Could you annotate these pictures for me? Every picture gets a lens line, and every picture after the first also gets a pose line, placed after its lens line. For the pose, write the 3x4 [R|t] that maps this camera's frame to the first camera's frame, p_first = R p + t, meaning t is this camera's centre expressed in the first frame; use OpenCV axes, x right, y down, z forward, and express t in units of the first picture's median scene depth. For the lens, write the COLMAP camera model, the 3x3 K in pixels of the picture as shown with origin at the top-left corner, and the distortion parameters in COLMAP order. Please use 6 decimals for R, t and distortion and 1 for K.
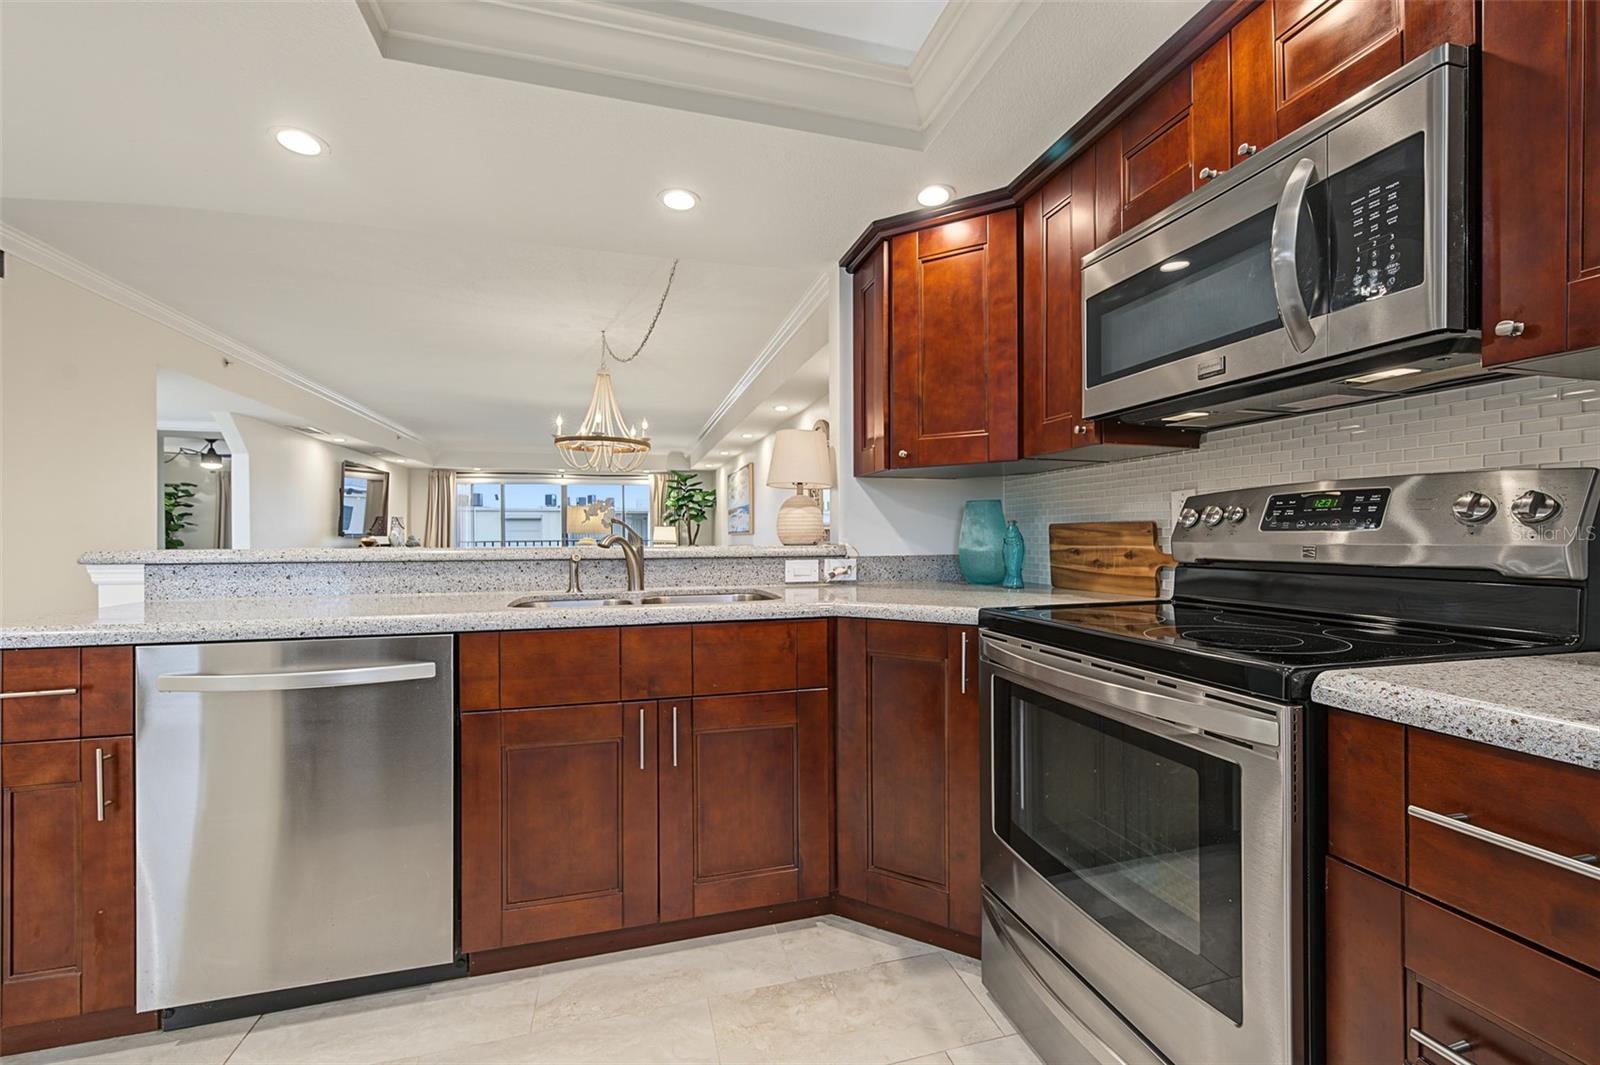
lens RADIAL K [[634.9, 0, 799.9], [0, 634.9, 535.2], [0, 0, 1]] dist [0.009471, 0.000431]
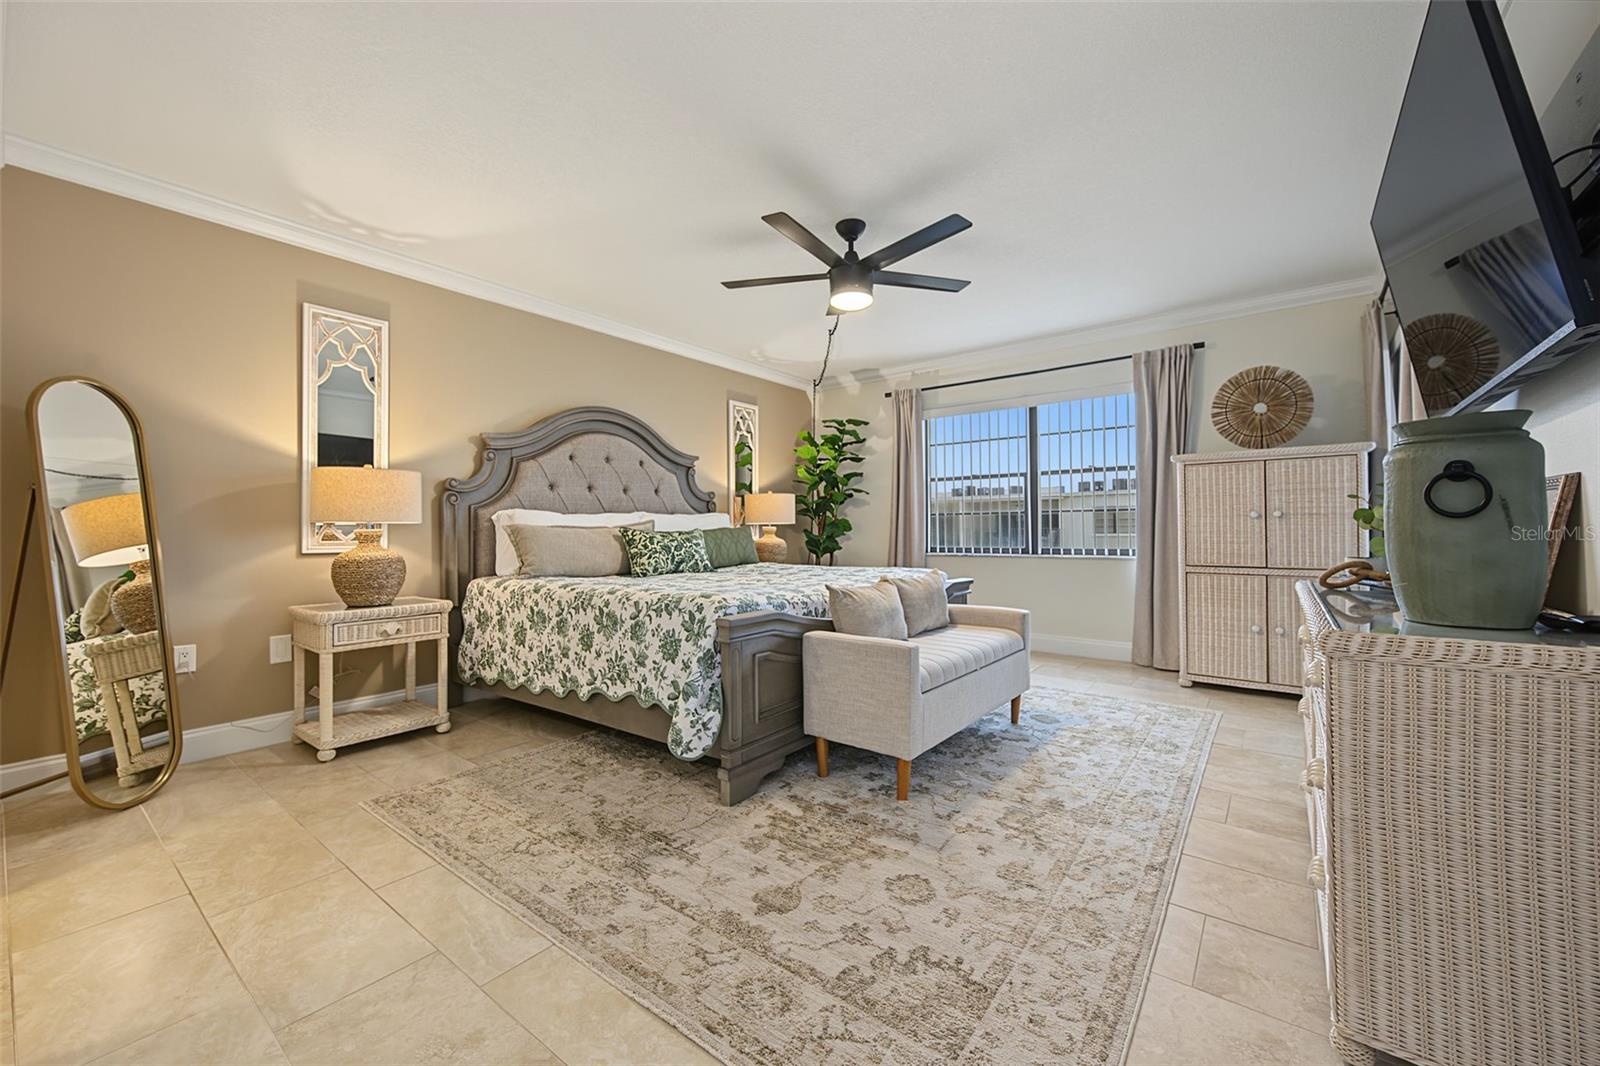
lens RADIAL K [[634.9, 0, 801.9], [0, 634.9, 528.4], [0, 0, 1]] dist [0.009471, 0.000431]
pose [[0.590509, -0.004821, -0.807017, -0.536868], [0.003221, 0.999988, -0.003617, 0.016778], [0.807025, -0.000463, 0.590517, 0.635504]]
